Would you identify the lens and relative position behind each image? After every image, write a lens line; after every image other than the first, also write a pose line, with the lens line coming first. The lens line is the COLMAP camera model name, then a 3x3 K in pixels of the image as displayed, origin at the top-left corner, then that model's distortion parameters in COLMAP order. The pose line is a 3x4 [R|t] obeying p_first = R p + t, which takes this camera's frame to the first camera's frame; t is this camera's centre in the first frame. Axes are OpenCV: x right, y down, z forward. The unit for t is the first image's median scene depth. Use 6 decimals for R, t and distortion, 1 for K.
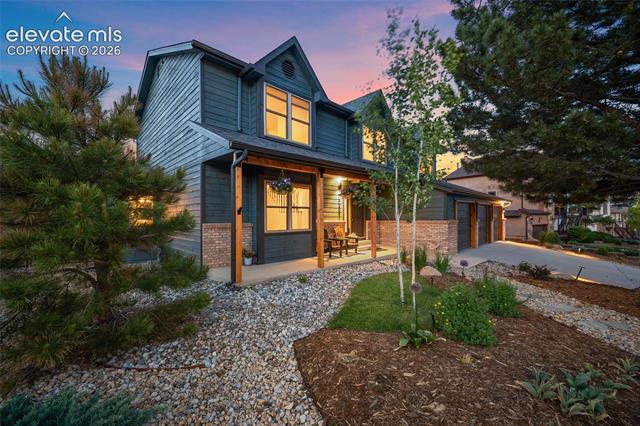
lens RADIAL K [[252.8, 0, 320.0], [0, 252.8, 213.0], [0, 0, 1]] dist [0.001650, 0.000085]
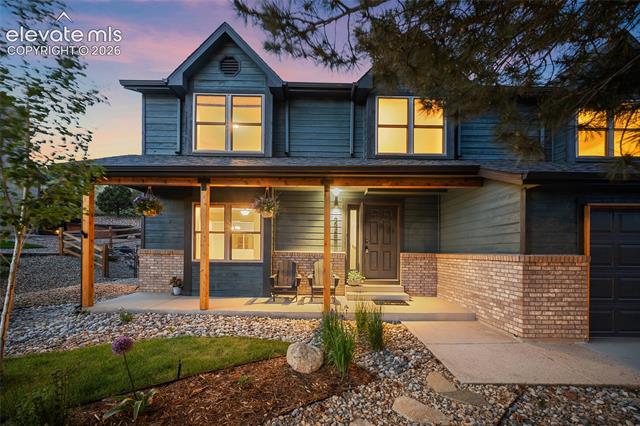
lens RADIAL K [[251.7, 0, 320.3], [0, 251.7, 241.8], [0, 0, 1]] dist [0.000350, 0.000020]
pose [[0.729005, -0.003246, -0.684501, 0.579529], [-0.002971, 0.999964, -0.007906, 0.012389], [0.684502, 0.007797, 0.728969, 0.536157]]
